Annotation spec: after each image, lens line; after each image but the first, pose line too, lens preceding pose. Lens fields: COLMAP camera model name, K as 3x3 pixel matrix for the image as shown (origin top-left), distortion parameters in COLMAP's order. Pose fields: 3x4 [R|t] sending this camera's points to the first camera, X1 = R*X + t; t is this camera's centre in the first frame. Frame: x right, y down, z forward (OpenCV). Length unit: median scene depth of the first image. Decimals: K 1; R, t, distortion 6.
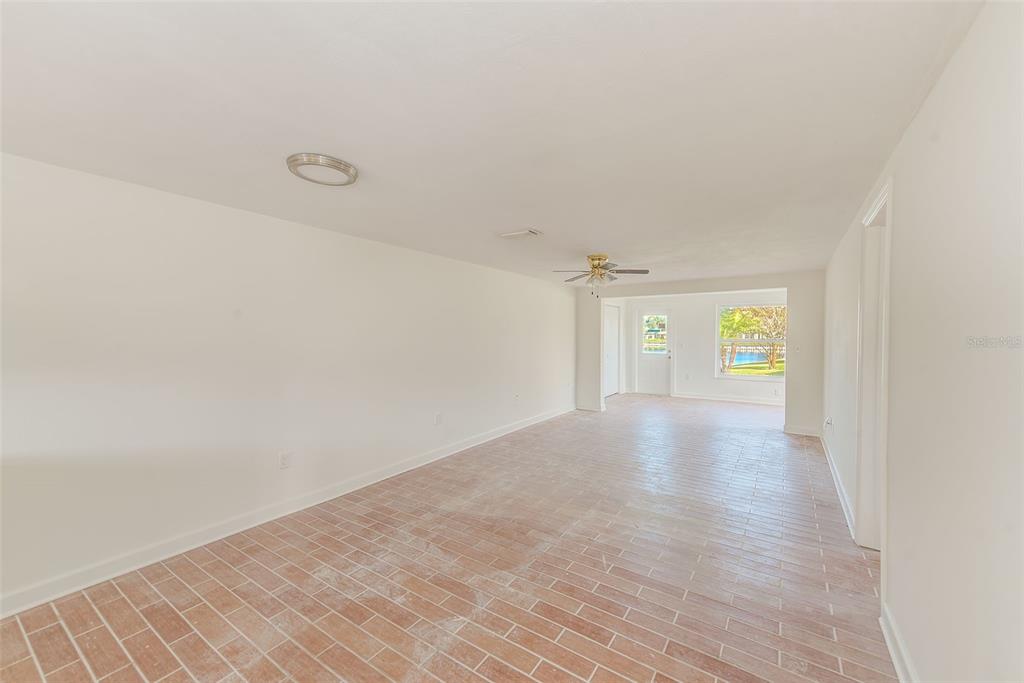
lens RADIAL K [[400.1, 0, 513.0], [0, 400.1, 339.9], [0, 0, 1]] dist [0.014979, 0.000406]
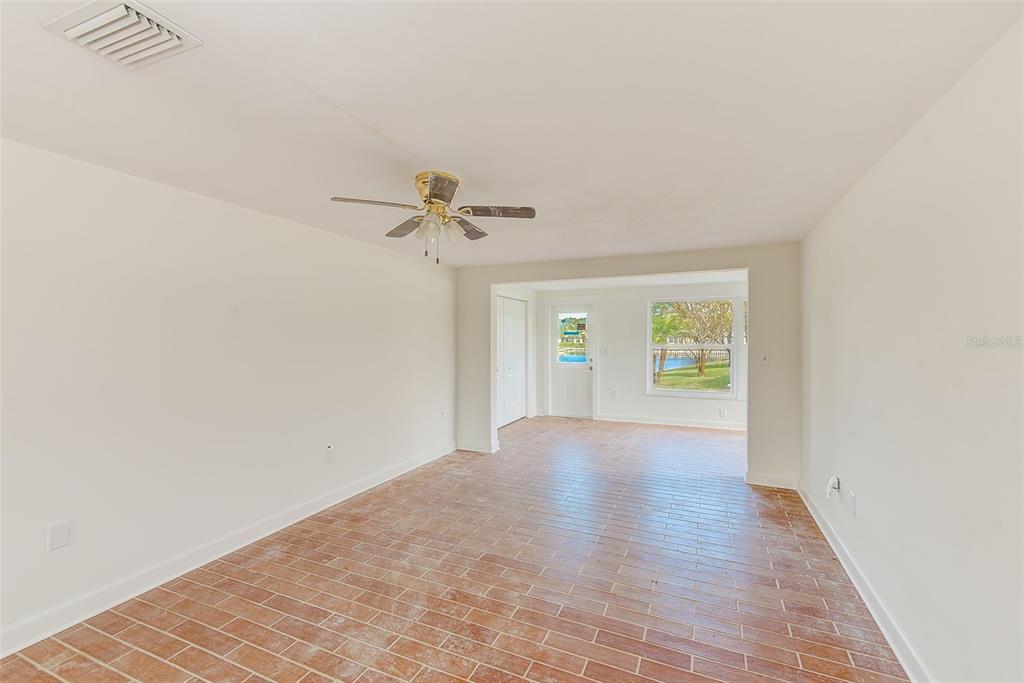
lens RADIAL K [[431.3, 0, 511.2], [0, 431.3, 338.9], [0, 0, 1]] dist [0.000086, 0.000024]
pose [[0.985015, -0.000800, 0.172464, 0.129166], [0.002685, 0.999939, -0.010691, -0.004168], [-0.172445, 0.010994, 0.984958, 0.286419]]
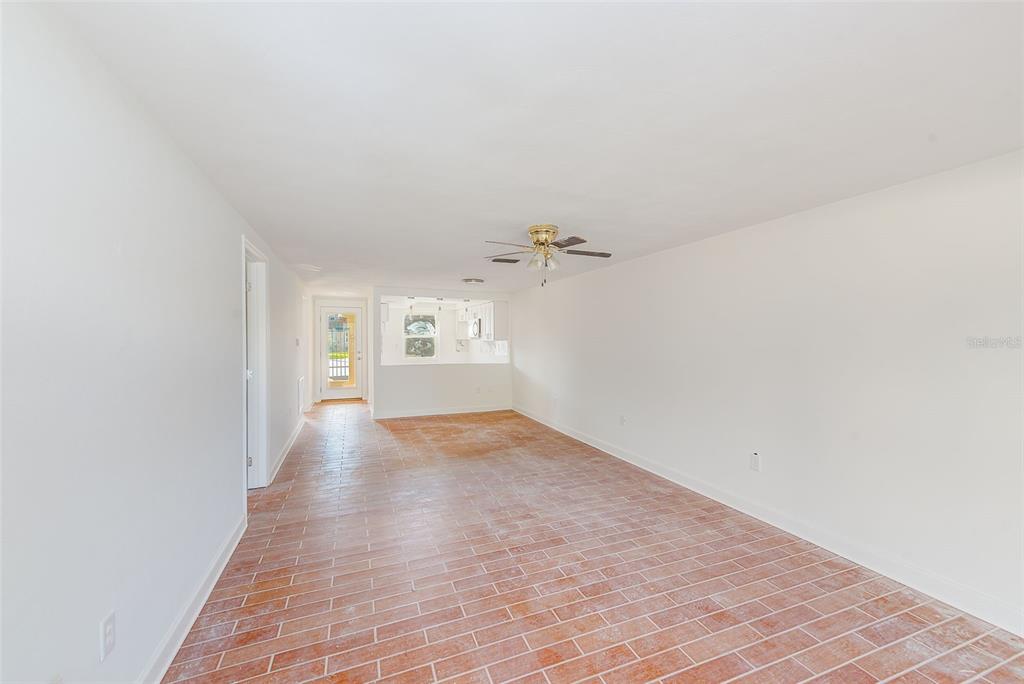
lens RADIAL K [[400.1, 0, 512.3], [0, 400.1, 339.9], [0, 0, 1]] dist [0.014979, 0.000406]
pose [[-0.561584, 0.003770, -0.827411, 0.511709], [-0.009352, 0.999897, 0.010903, -0.009425], [0.827367, 0.013861, -0.561491, 0.838000]]
